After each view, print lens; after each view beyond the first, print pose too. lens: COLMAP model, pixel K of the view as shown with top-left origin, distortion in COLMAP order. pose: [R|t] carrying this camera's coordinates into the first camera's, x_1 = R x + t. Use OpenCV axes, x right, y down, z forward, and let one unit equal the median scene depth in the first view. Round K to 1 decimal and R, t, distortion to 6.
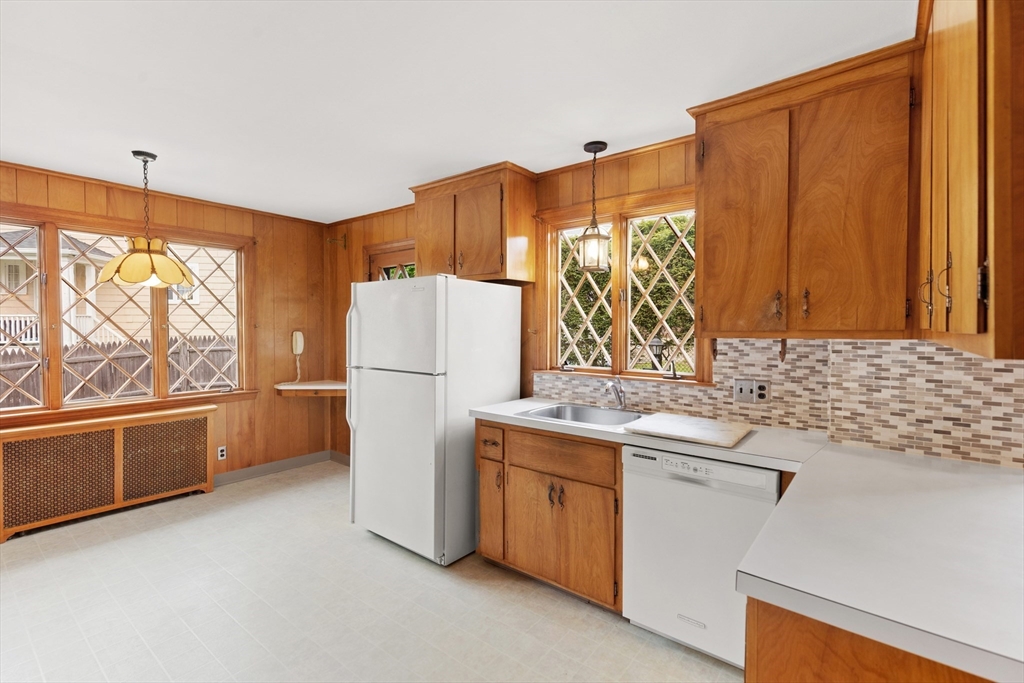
lens RADIAL K [[461.9, 0, 509.8], [0, 461.9, 335.4], [0, 0, 1]] dist [0.011357, -0.003714]
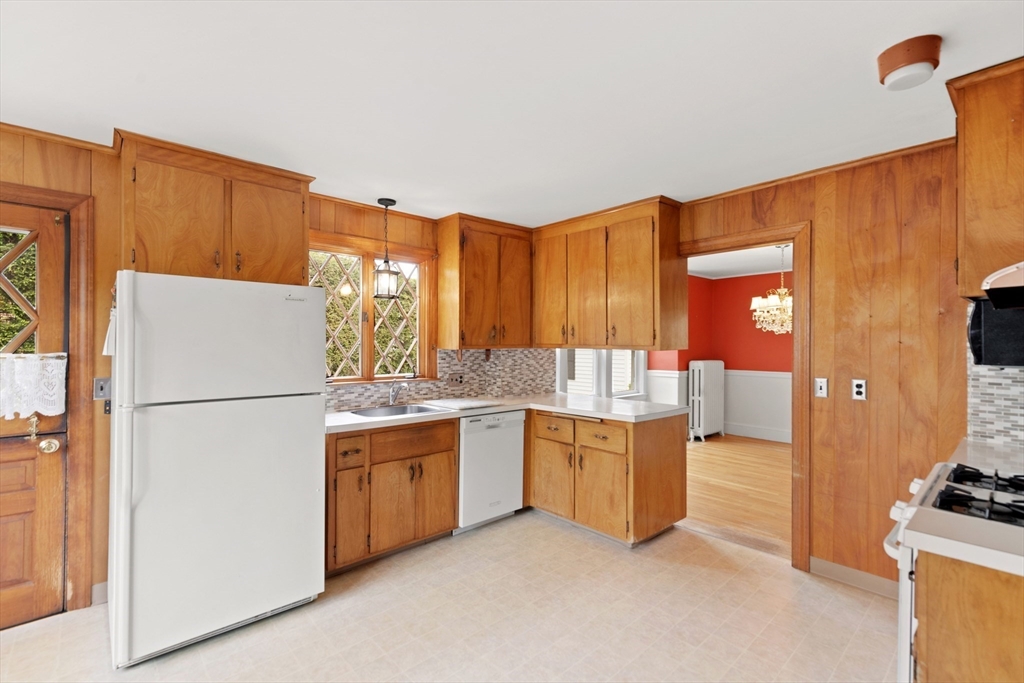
lens RADIAL K [[461.9, 0, 502.4], [0, 461.9, 339.3], [0, 0, 1]] dist [0.011357, -0.003714]
pose [[0.169080, 0.007917, 0.985570, -1.109387], [0.014391, 0.999841, -0.010500, -0.009981], [-0.985497, 0.015959, 0.168940, 0.516839]]
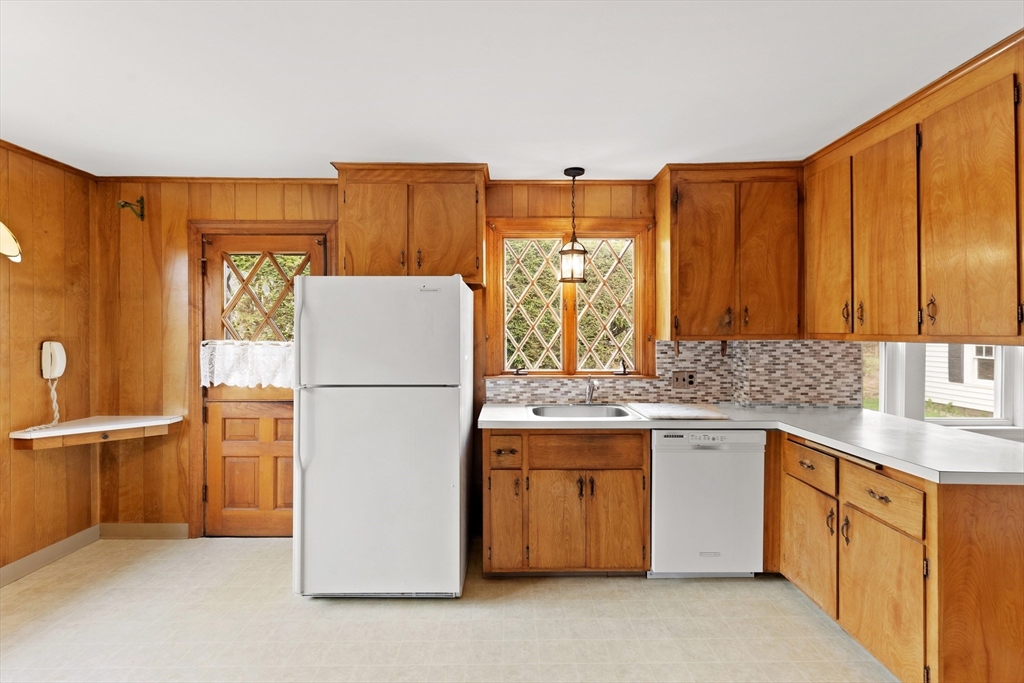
lens RADIAL K [[461.9, 0, 514.1], [0, 461.9, 335.7], [0, 0, 1]] dist [0.011357, -0.003714]
pose [[0.778888, -0.006301, 0.627132, -0.689165], [0.014502, 0.999863, -0.007964, -0.004396], [-0.626996, 0.015298, 0.778873, 0.244778]]
